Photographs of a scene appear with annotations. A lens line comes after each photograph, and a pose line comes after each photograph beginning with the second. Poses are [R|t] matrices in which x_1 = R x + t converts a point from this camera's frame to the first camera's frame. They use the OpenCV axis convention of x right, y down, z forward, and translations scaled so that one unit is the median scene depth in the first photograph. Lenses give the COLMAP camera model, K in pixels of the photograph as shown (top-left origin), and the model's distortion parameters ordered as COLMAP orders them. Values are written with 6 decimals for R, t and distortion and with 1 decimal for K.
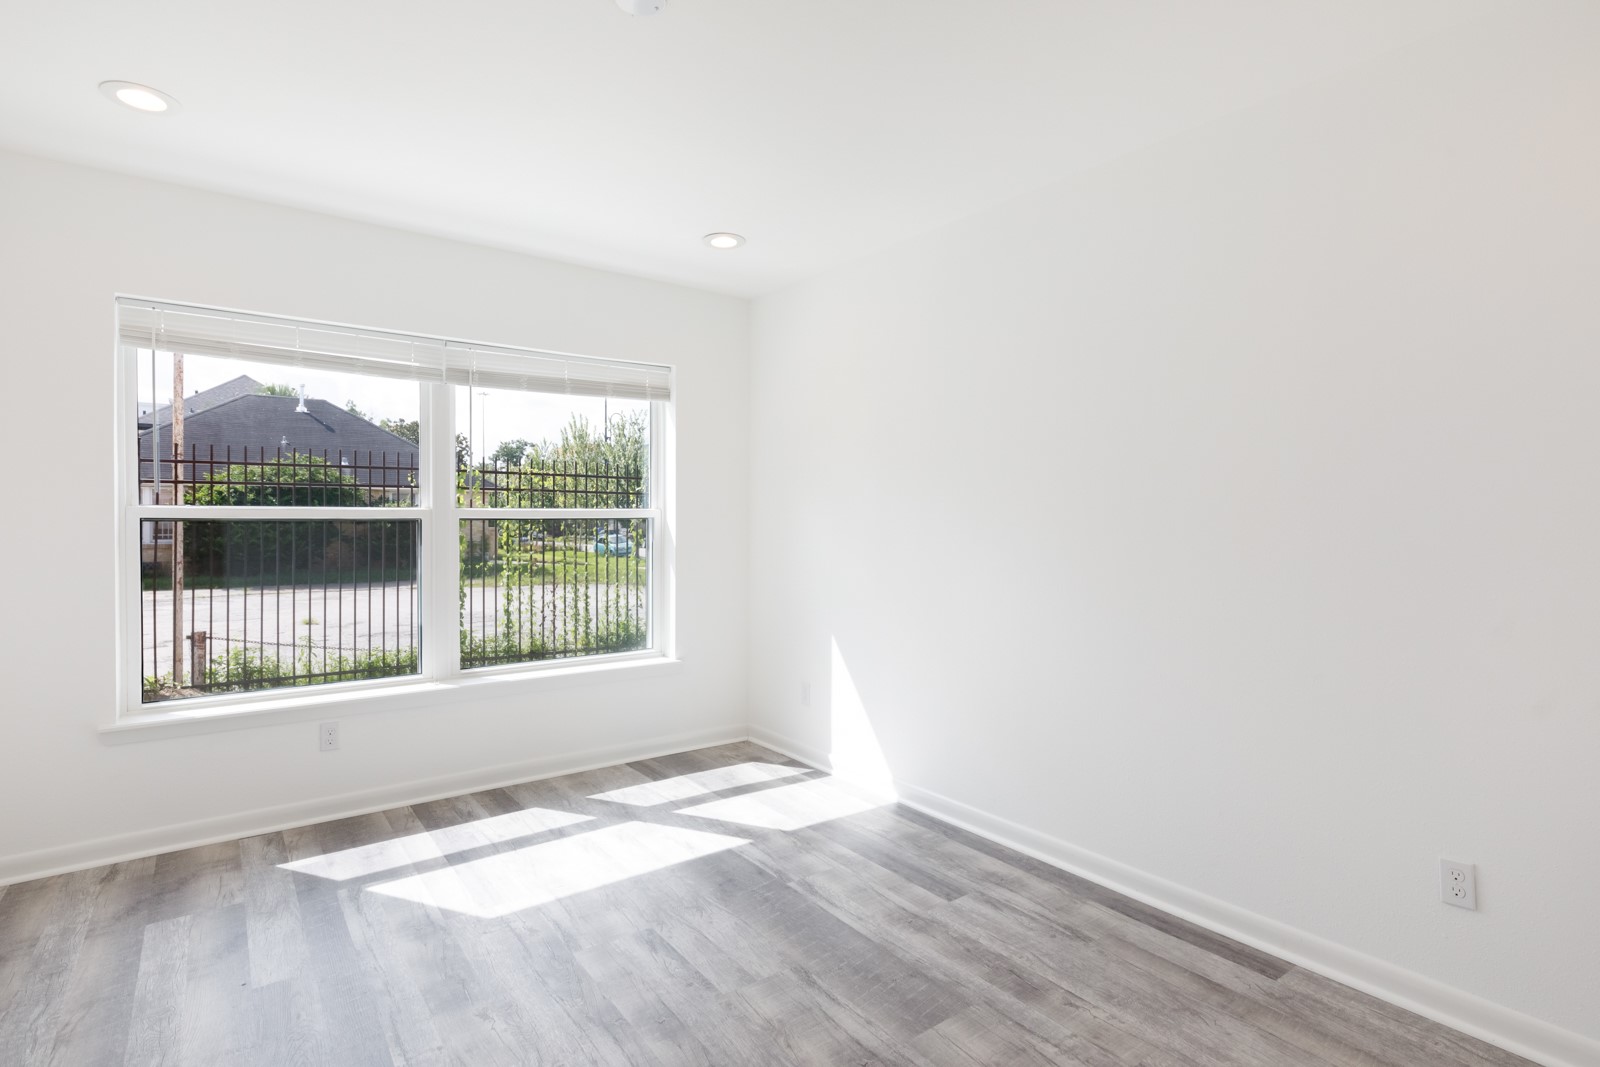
lens RADIAL K [[796.5, 0, 805.0], [0, 796.5, 532.2], [0, 0, 1]] dist [-0.001084, -0.000189]
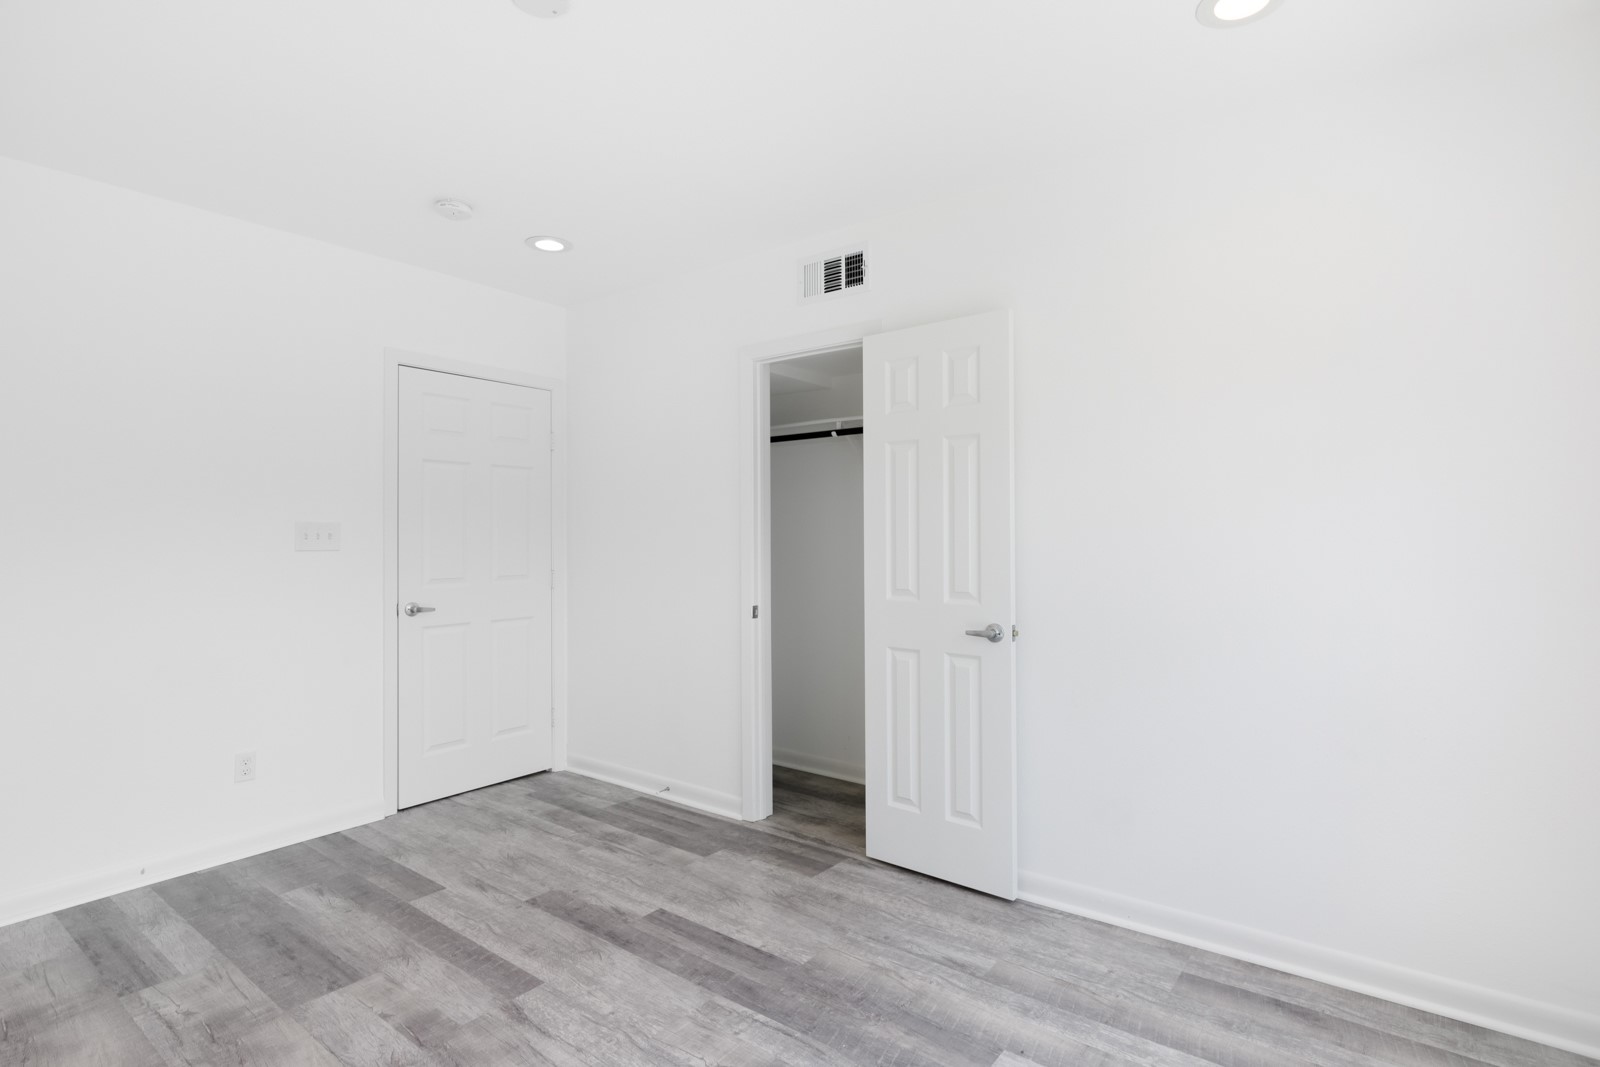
lens RADIAL K [[796.5, 0, 805.0], [0, 796.5, 532.2], [0, 0, 1]] dist [-0.001084, -0.000189]
pose [[-0.964145, 0.000143, -0.265375, -0.141010], [-0.002297, 0.999958, 0.008882, -0.014833], [0.265365, 0.009173, -0.964104, 1.088176]]
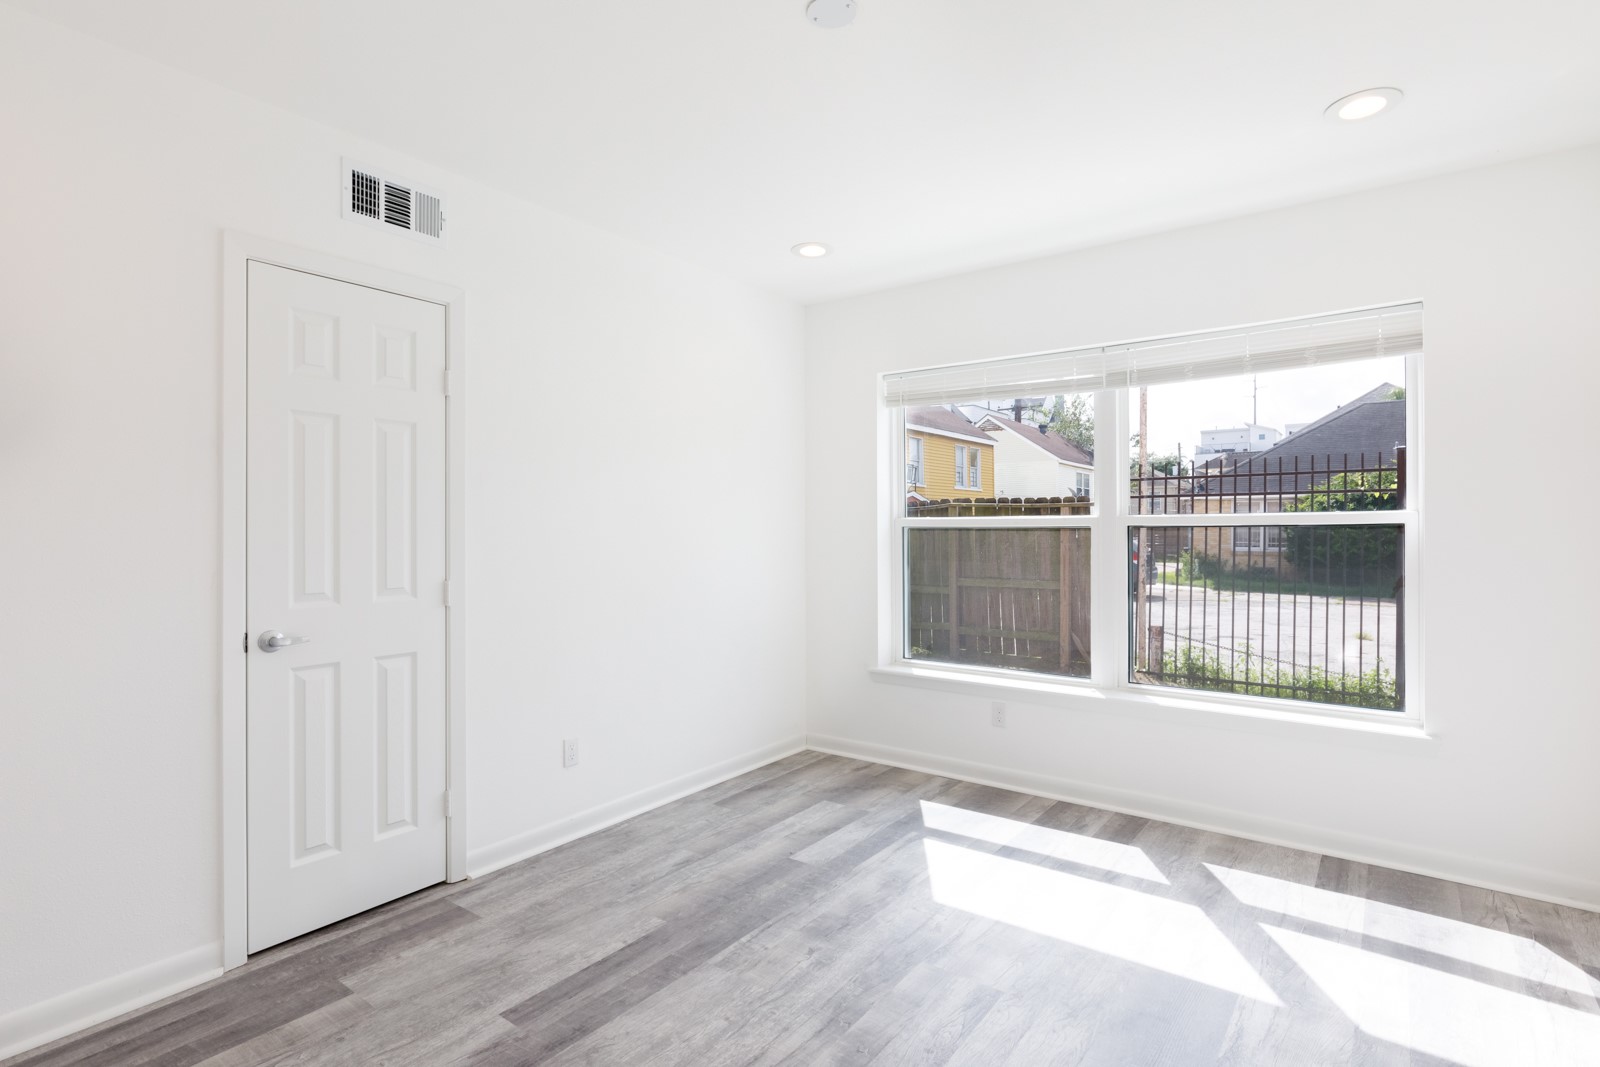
lens RADIAL K [[796.5, 0, 805.0], [0, 796.5, 532.2], [0, 0, 1]] dist [-0.001084, -0.000189]
pose [[0.282802, 0.003488, -0.959172, 0.403487], [-0.015750, 0.999875, -0.001008, -0.002546], [0.959049, 0.015392, 0.282821, 0.371303]]
